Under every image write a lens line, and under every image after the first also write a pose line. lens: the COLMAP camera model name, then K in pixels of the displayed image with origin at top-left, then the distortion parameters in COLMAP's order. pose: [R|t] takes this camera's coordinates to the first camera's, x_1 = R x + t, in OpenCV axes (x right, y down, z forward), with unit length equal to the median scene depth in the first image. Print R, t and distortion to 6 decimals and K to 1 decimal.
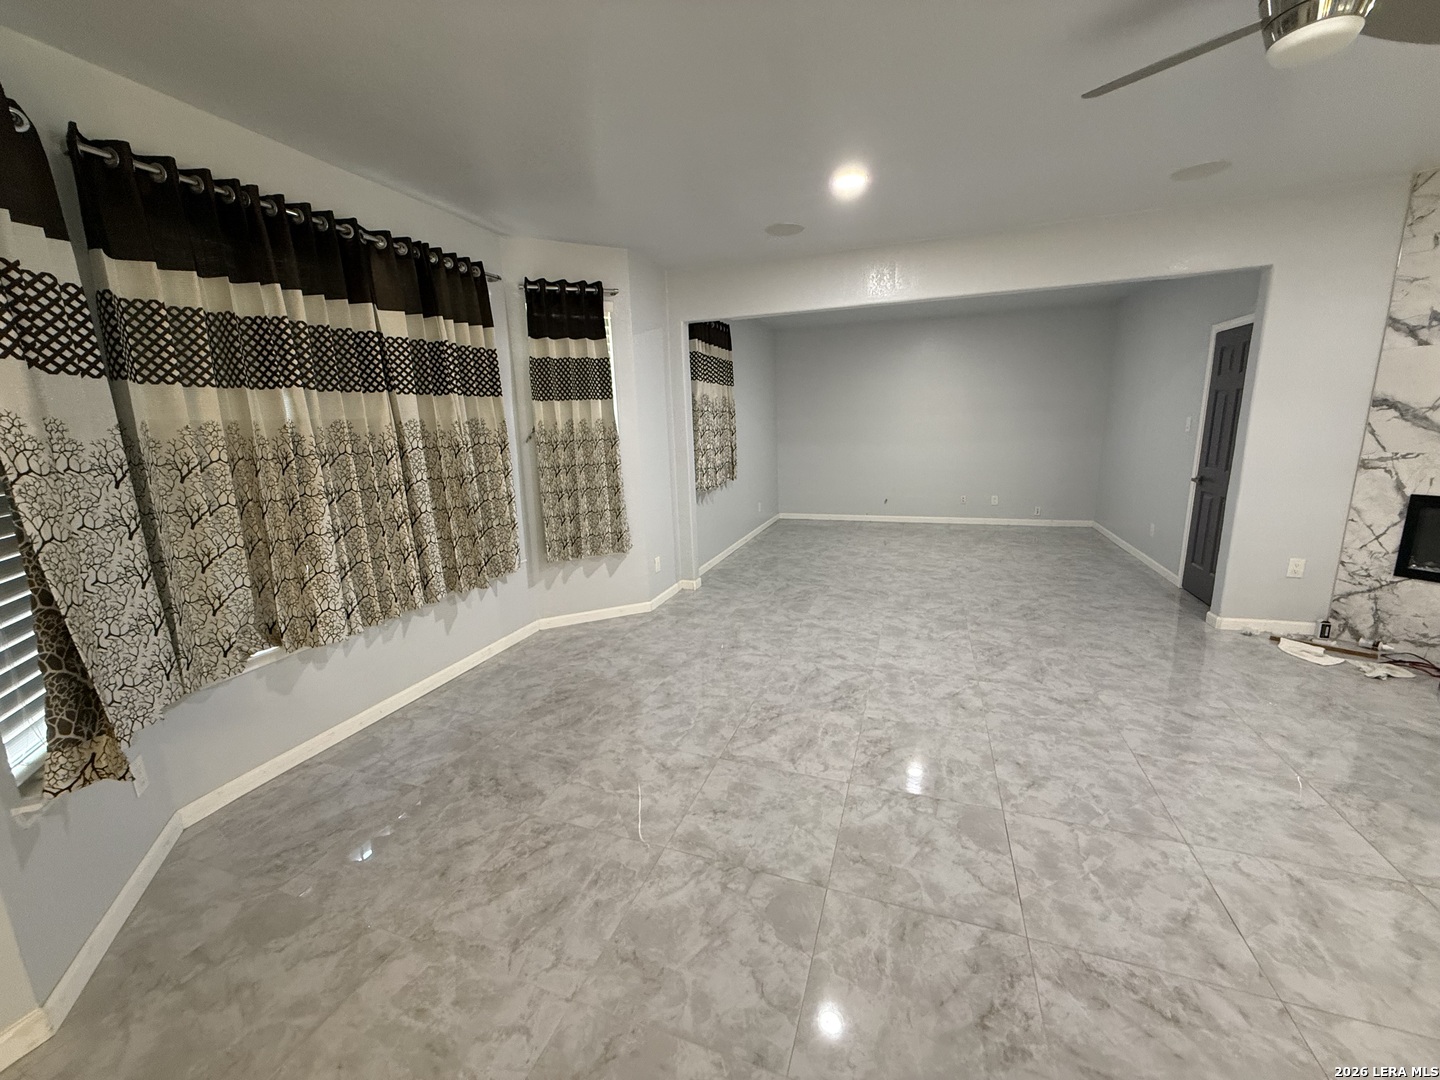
lens RADIAL K [[572.9, 0, 716.3], [0, 572.9, 538.1], [0, 0, 1]] dist [-0.000315, 0.000274]
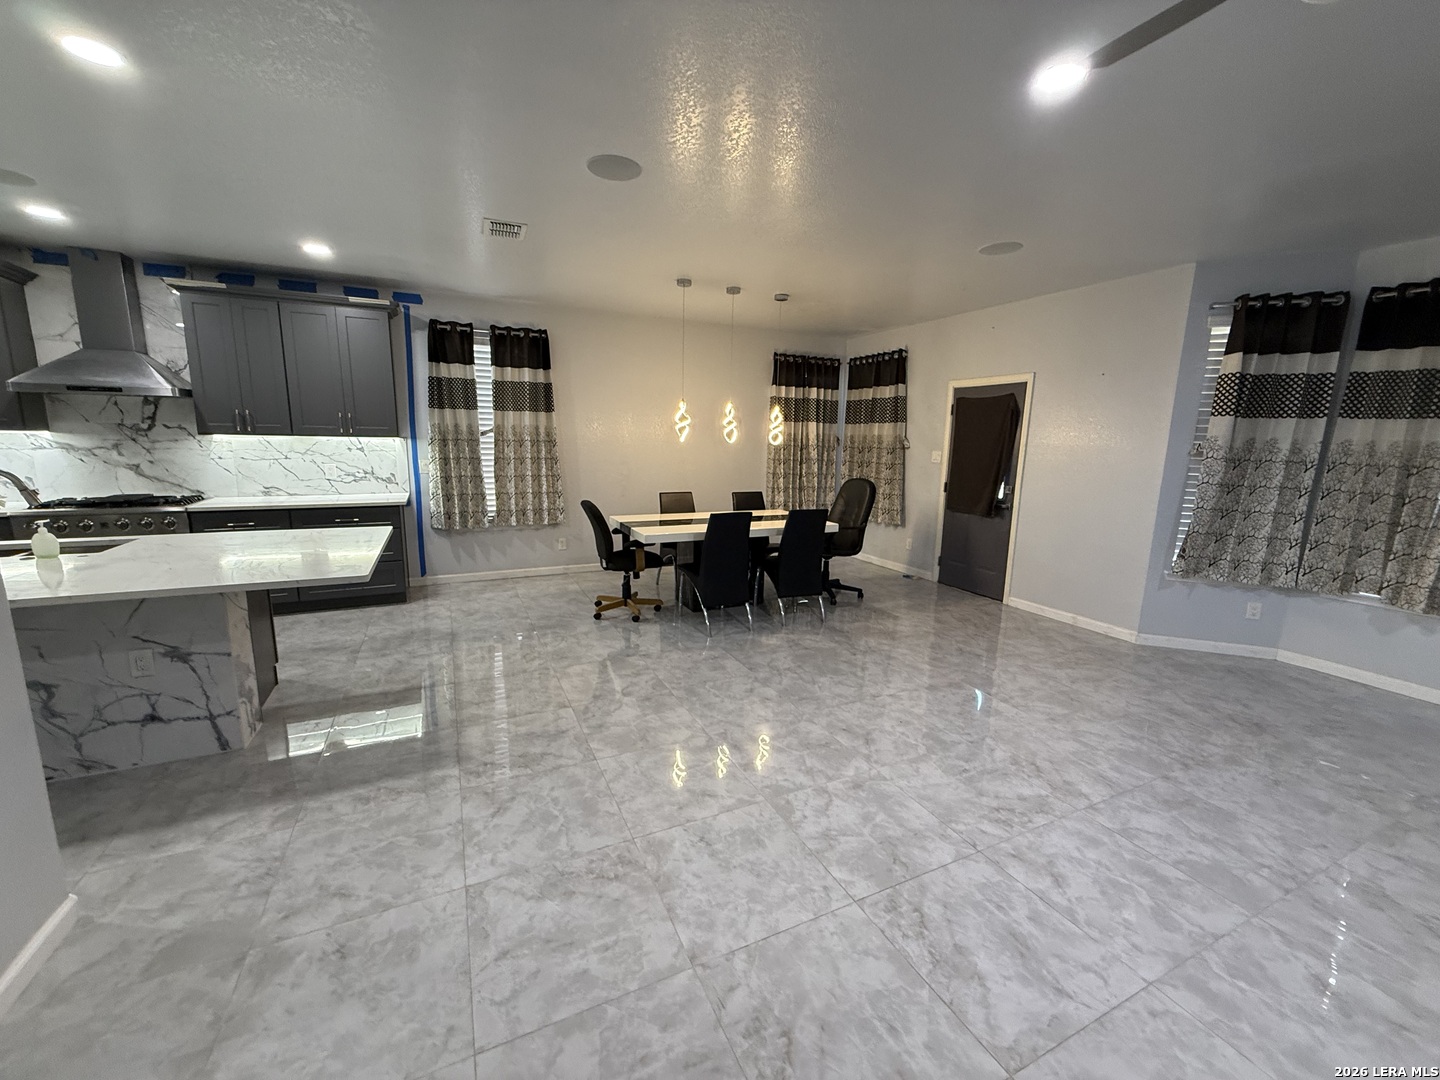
lens RADIAL K [[572.9, 0, 716.3], [0, 572.9, 538.1], [0, 0, 1]] dist [-0.000315, 0.000274]
pose [[-0.705298, 0.140980, -0.694751, 0.935170], [-0.140099, 0.932978, 0.331548, -0.128231], [0.694929, 0.331174, -0.638277, 0.476116]]
